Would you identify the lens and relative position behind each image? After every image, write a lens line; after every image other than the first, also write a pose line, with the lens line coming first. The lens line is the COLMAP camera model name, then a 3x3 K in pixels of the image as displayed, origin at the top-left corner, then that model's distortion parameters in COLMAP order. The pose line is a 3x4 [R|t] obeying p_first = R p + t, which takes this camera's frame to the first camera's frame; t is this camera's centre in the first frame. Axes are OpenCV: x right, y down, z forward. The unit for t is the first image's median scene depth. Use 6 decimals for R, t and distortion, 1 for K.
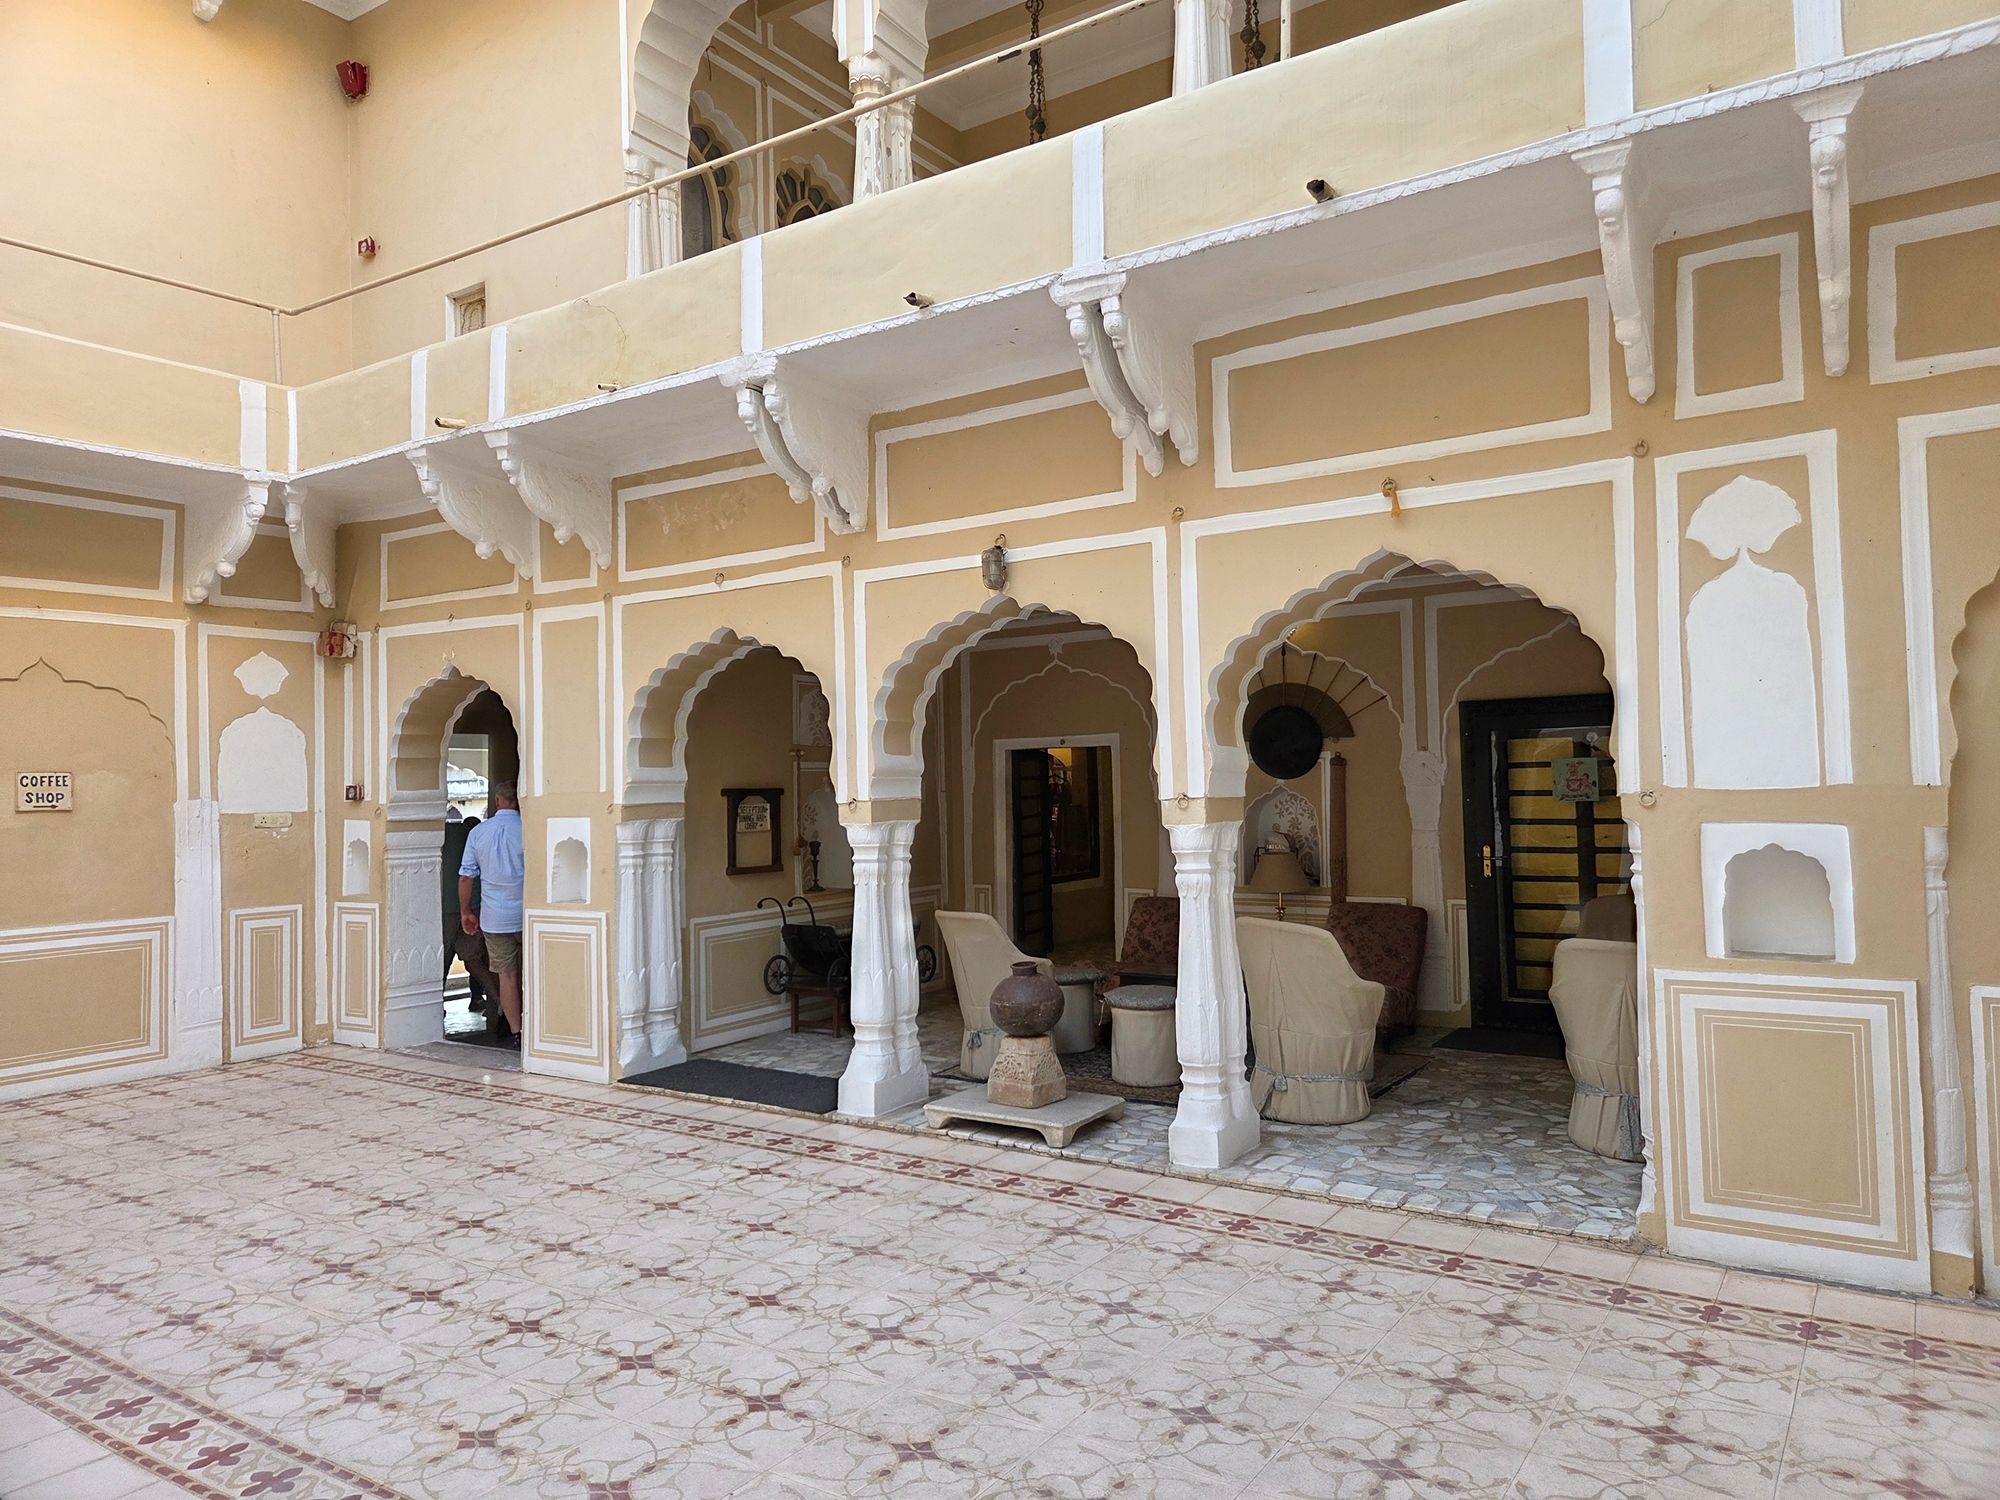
lens RADIAL K [[1426.0, 0, 1064.0], [0, 1426.0, 736.7], [0, 0, 1]] dist [0.040654, -0.005429]
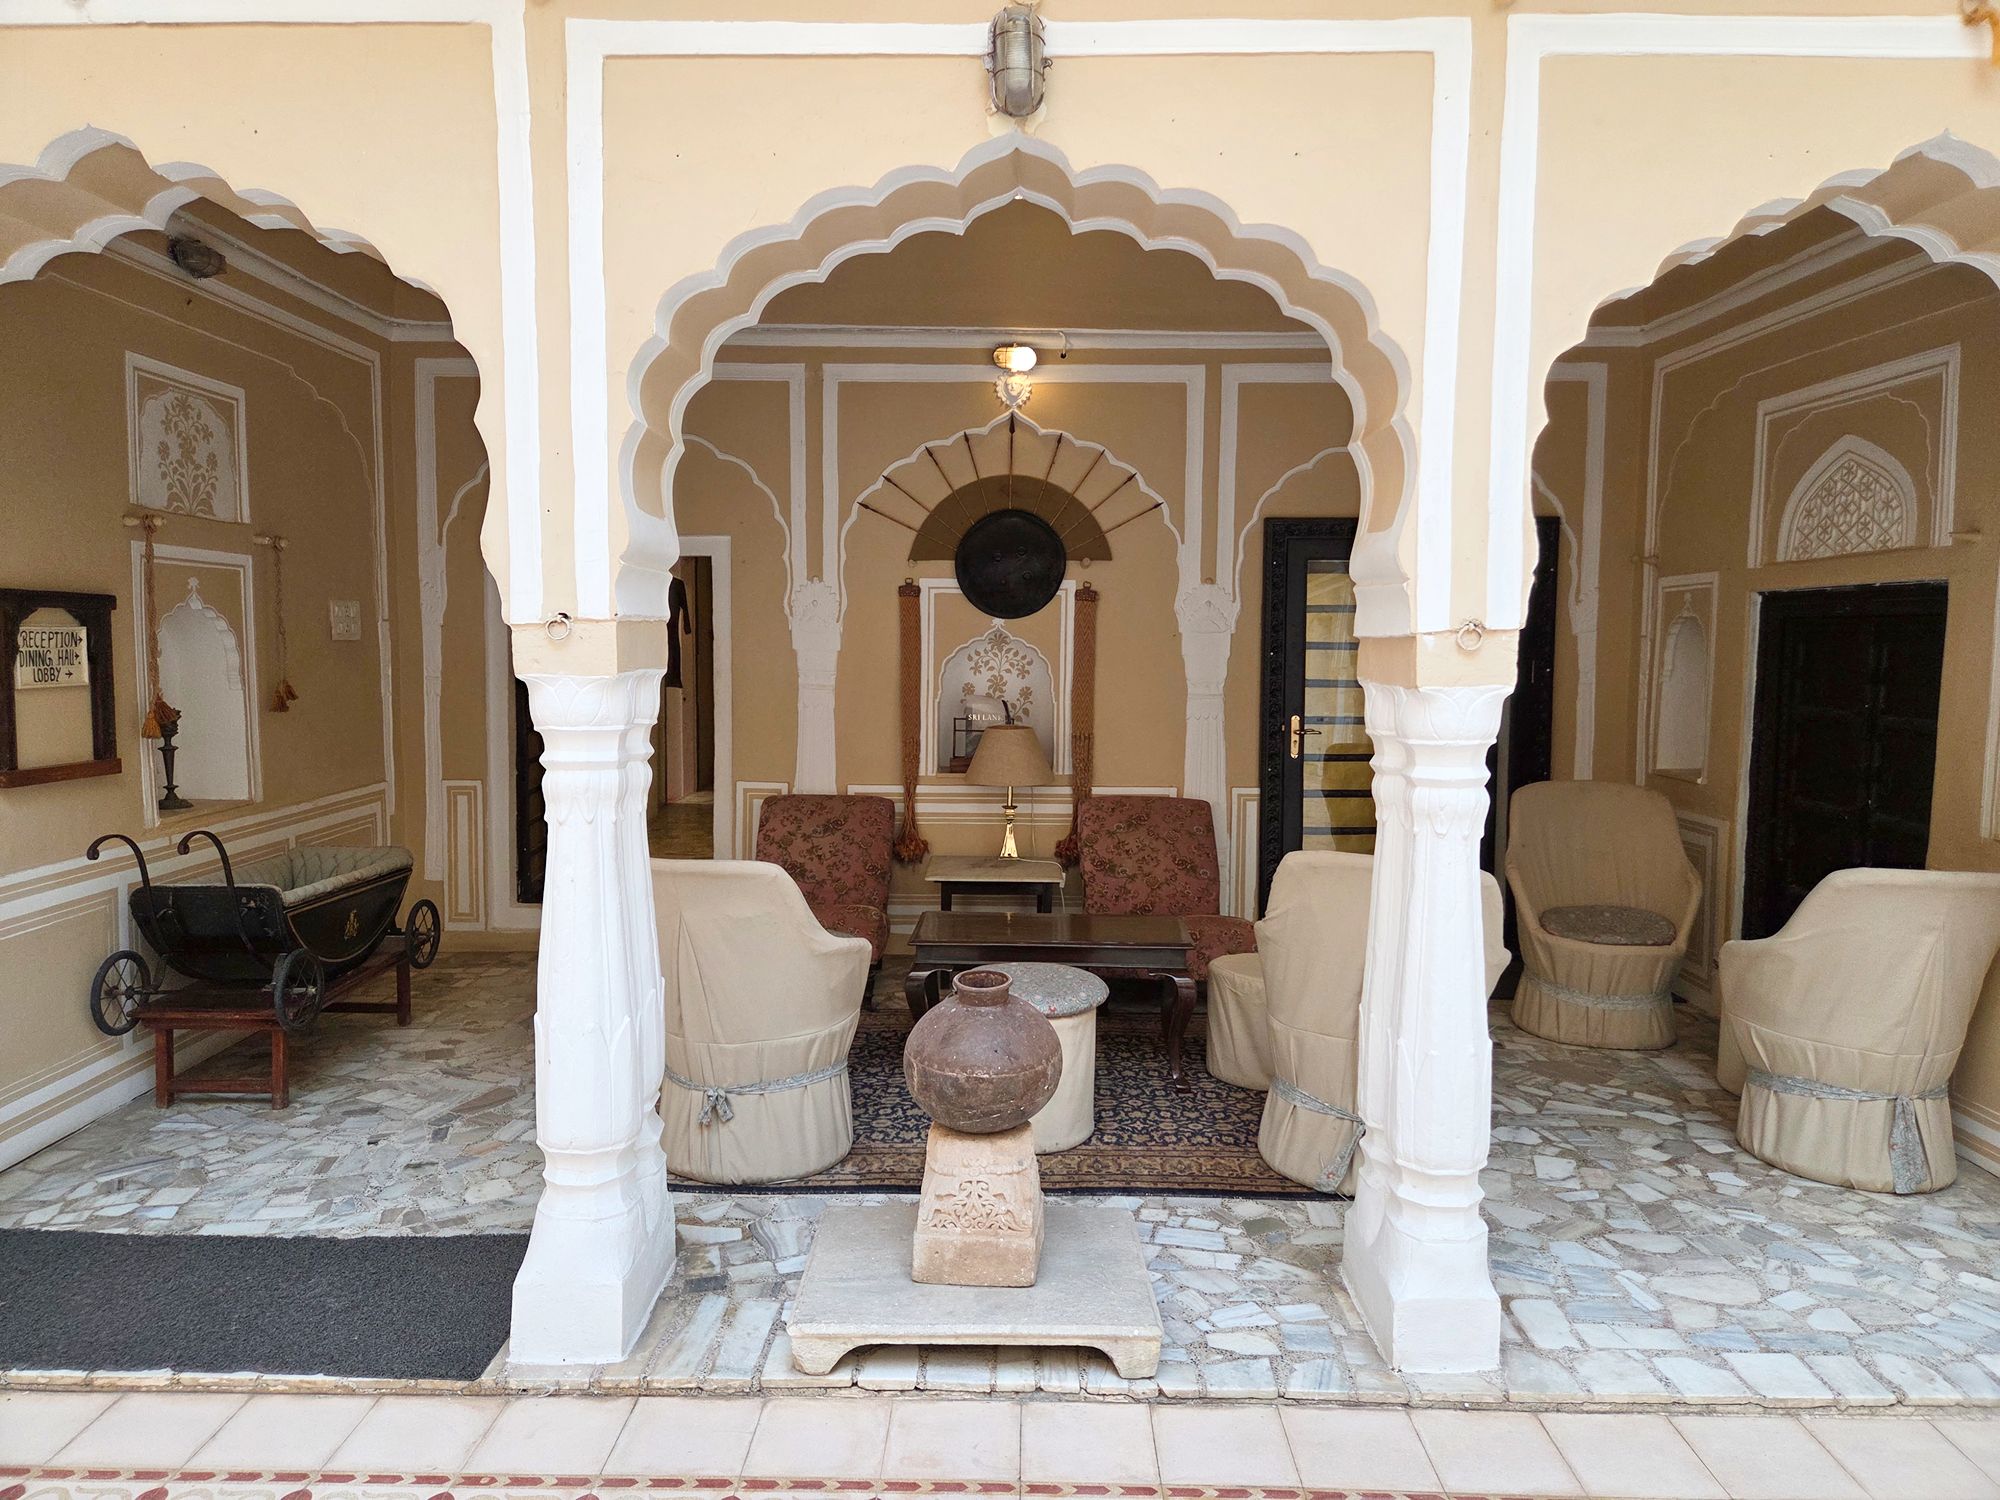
lens RADIAL K [[1321.9, 0, 1001.9], [0, 1321.9, 738.5], [0, 0, 1]] dist [0.062886, -0.057049]
pose [[0.840085, -0.011896, 0.542324, -0.205518], [-0.043931, 0.994983, 0.089877, 0.032778], [-0.540673, -0.099329, 0.835348, 0.508217]]
